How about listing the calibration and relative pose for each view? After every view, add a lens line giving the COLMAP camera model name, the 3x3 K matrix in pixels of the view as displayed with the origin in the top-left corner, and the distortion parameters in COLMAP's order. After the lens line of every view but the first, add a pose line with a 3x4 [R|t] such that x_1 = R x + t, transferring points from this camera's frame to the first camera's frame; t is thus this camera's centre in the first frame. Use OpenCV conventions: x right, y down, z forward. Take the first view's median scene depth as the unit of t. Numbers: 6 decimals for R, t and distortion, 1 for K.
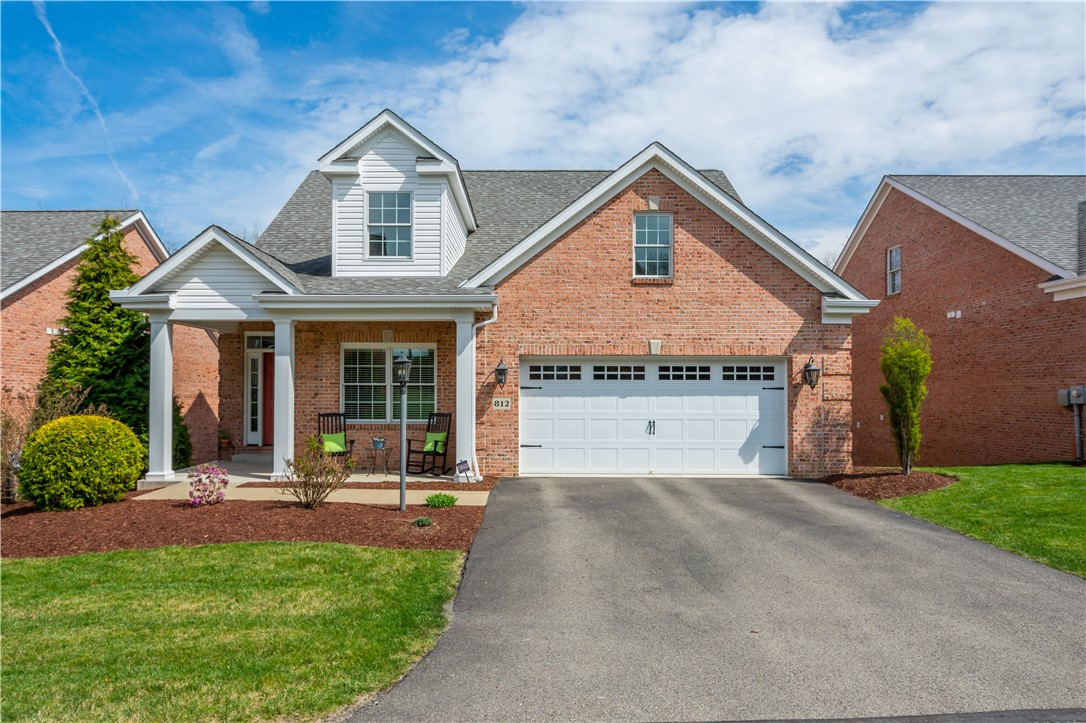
lens RADIAL K [[687.4, 0, 543.1], [0, 687.4, 367.6], [0, 0, 1]] dist [0.000558, -0.003667]
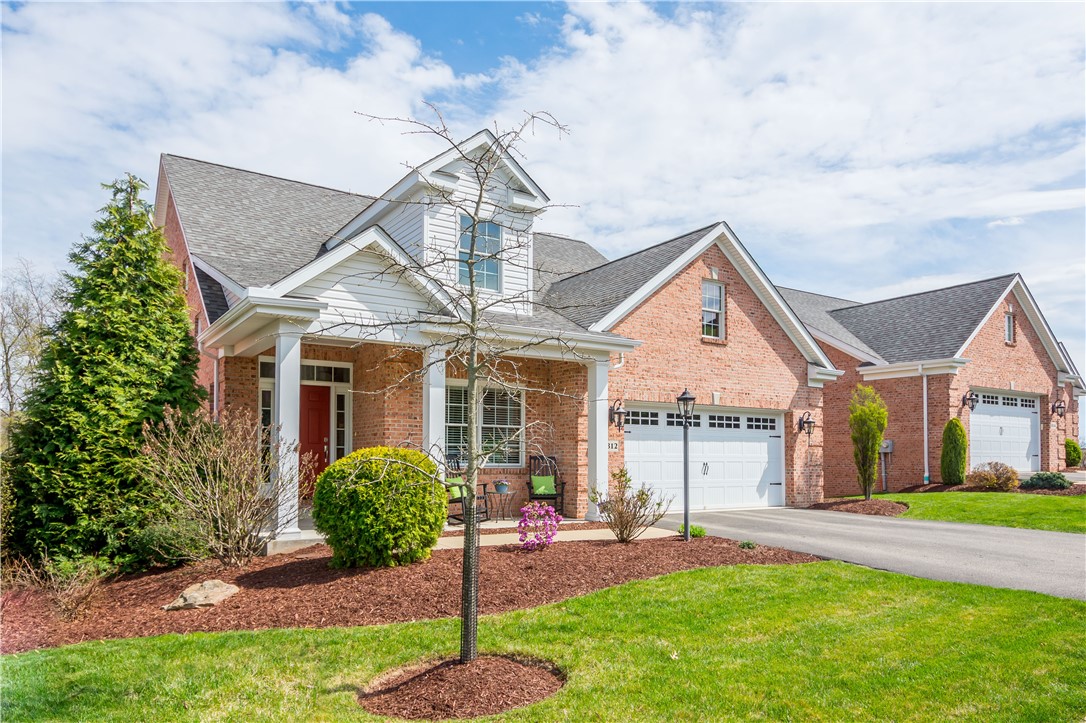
lens RADIAL K [[720.2, 0, 543.9], [0, 720.2, 416.3], [0, 0, 1]] dist [-0.005758, 0.004277]
pose [[0.827457, 0.033507, 0.560528, -0.731088], [-0.019321, 0.999326, -0.031216, 0.042272], [-0.561196, 0.015000, 0.827547, 0.162874]]
